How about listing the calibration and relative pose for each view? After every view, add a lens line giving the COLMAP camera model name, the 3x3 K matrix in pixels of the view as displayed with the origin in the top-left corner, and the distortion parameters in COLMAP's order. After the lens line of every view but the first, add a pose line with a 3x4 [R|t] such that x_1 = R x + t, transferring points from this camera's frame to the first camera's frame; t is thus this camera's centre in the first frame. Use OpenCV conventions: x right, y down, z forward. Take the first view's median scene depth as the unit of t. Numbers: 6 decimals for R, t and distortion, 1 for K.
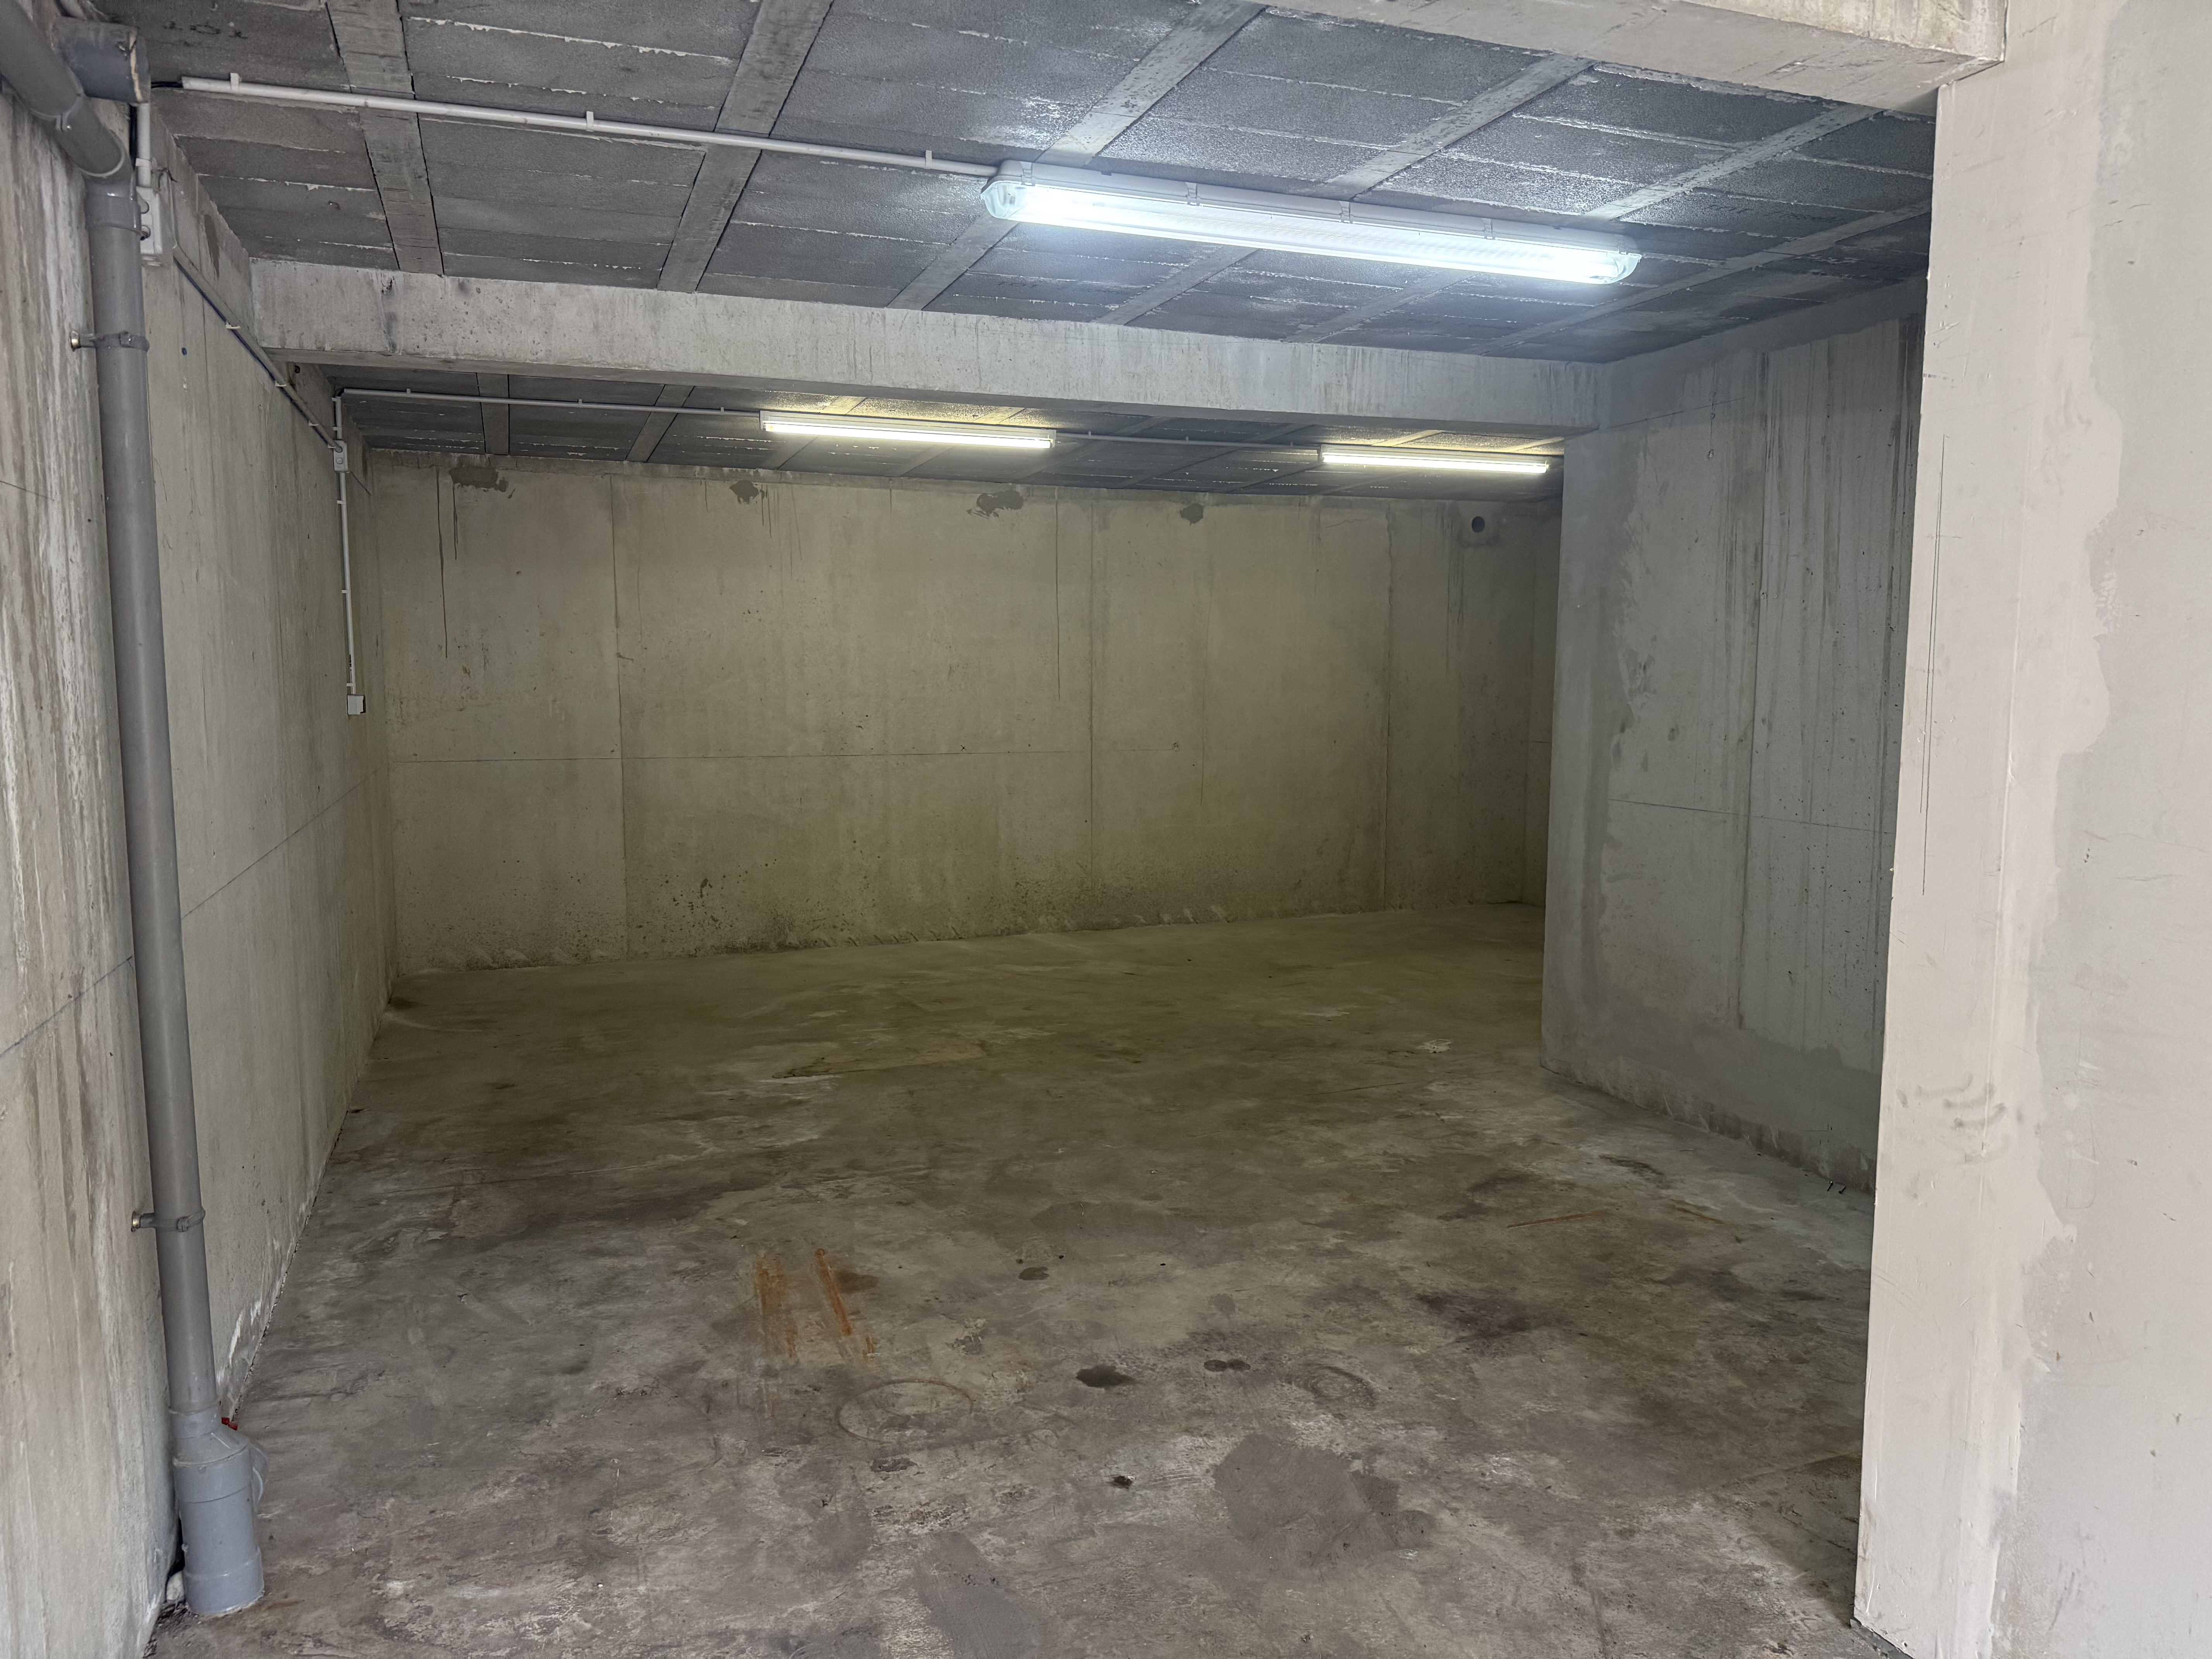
lens RADIAL K [[1545.5, 0, 1112.0], [0, 1545.5, 838.9], [0, 0, 1]] dist [0.035223, -0.049908]
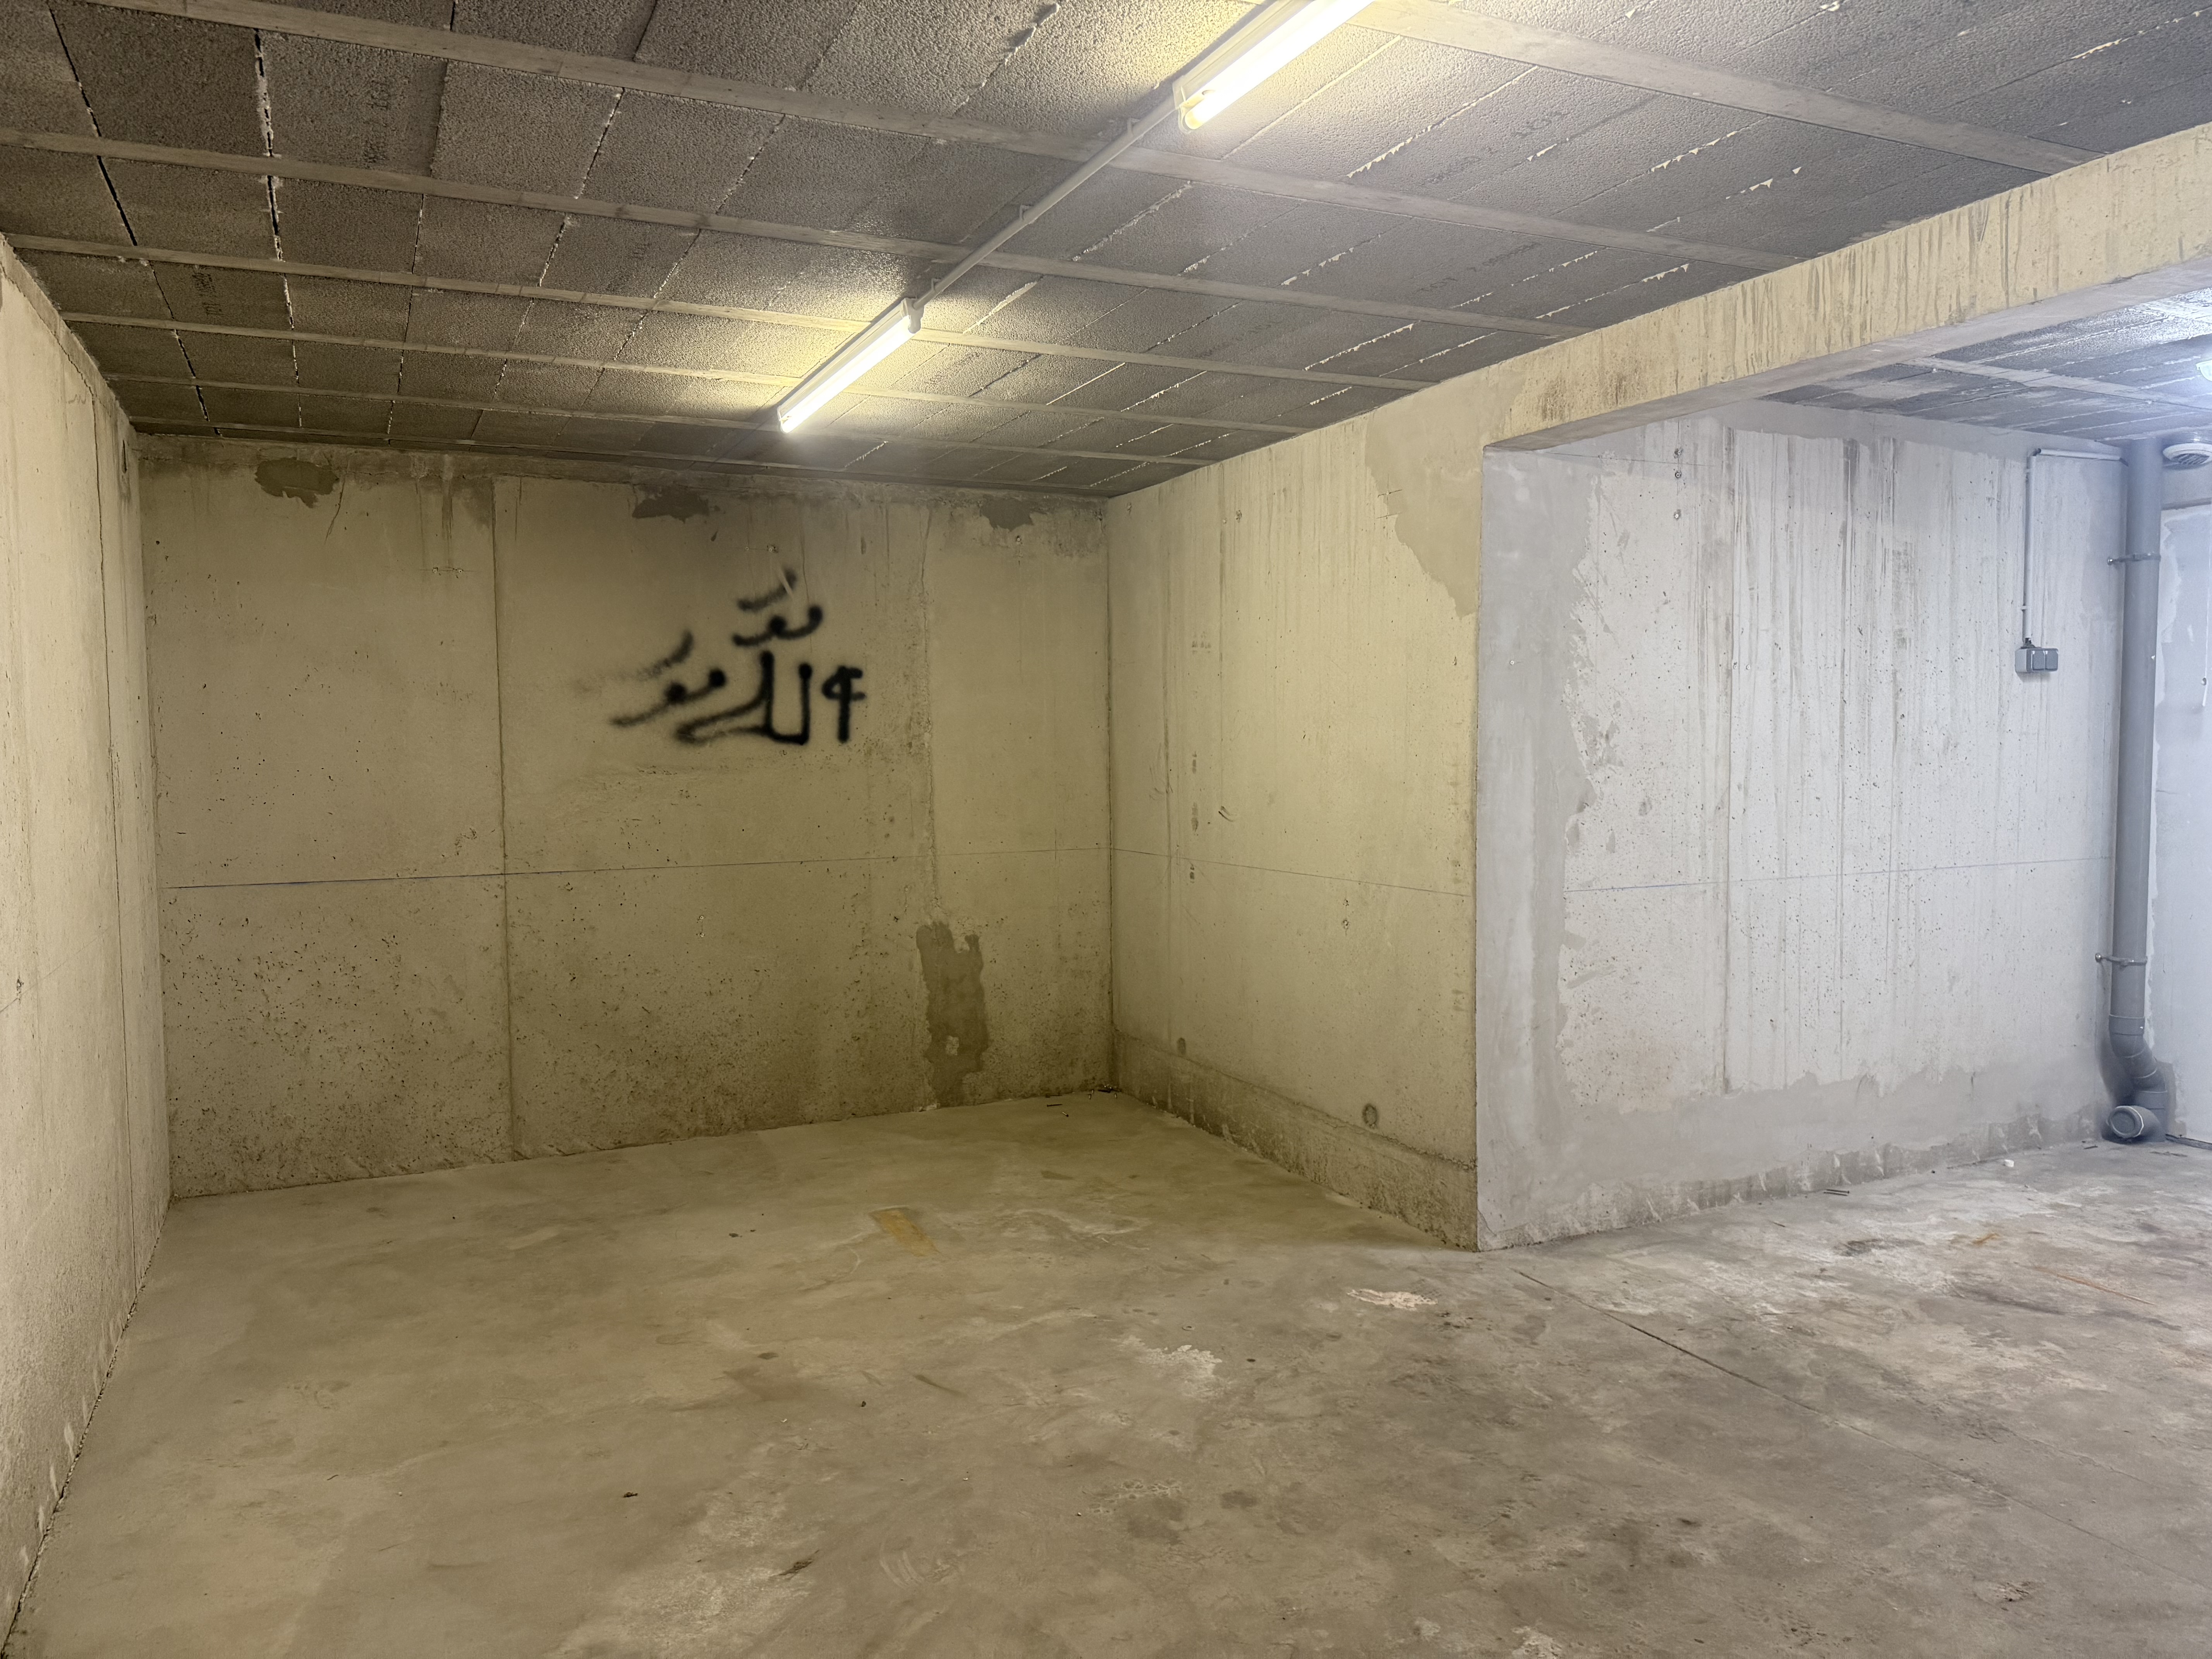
lens RADIAL K [[1545.5, 0, 1097.6], [0, 1545.5, 835.0], [0, 0, 1]] dist [0.035223, -0.049908]
pose [[-0.079811, -0.062704, 0.994836, -0.588091], [0.119738, 0.990190, 0.072017, -0.174814], [-0.989592, 0.124868, -0.071520, 1.544139]]
